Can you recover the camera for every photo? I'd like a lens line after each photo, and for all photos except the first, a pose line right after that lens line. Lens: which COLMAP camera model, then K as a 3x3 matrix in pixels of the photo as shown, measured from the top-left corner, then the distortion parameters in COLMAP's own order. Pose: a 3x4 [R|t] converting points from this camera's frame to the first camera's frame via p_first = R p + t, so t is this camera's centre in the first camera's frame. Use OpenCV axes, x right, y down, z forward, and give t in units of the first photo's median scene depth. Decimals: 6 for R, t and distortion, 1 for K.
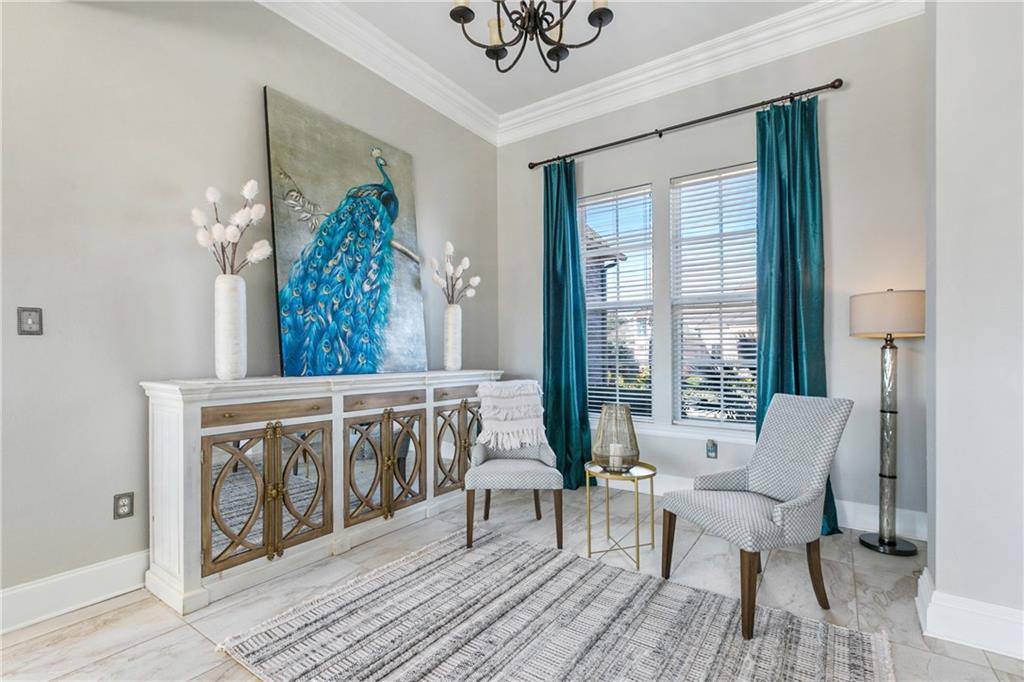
lens RADIAL K [[469.5, 0, 533.9], [0, 469.5, 355.1], [0, 0, 1]] dist [0.004197, -0.002112]
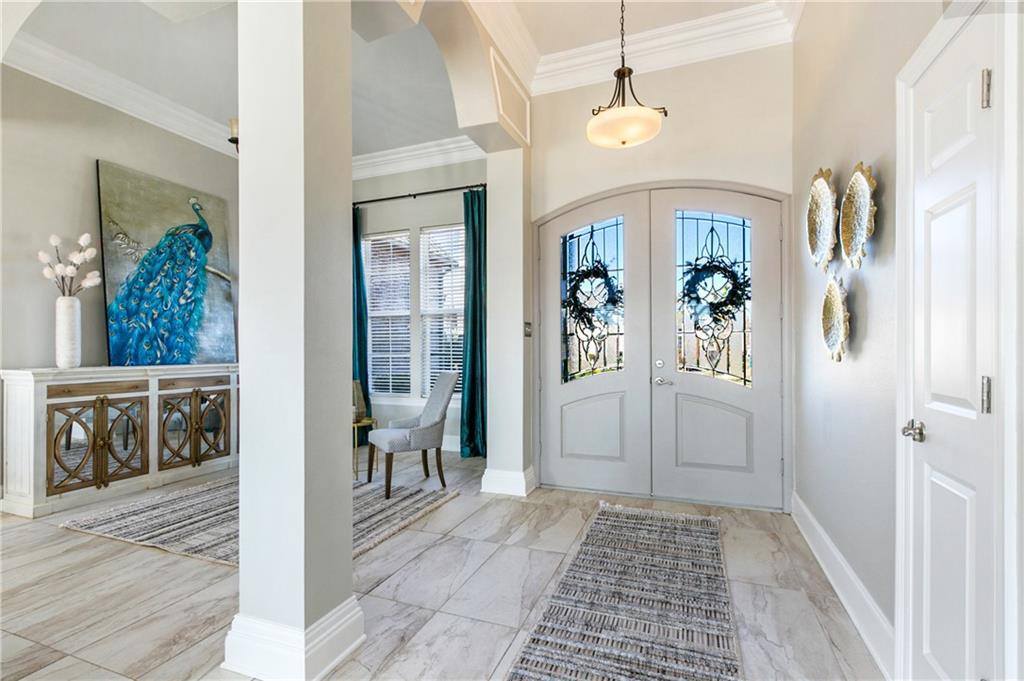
lens RADIAL K [[469.5, 0, 509.2], [0, 469.5, 342.9], [0, 0, 1]] dist [0.004197, -0.002112]
pose [[0.981214, -0.002845, 0.192903, 0.356652], [0.005775, 0.999876, -0.014625, 0.002660], [-0.192838, 0.015464, 0.981109, -0.597339]]
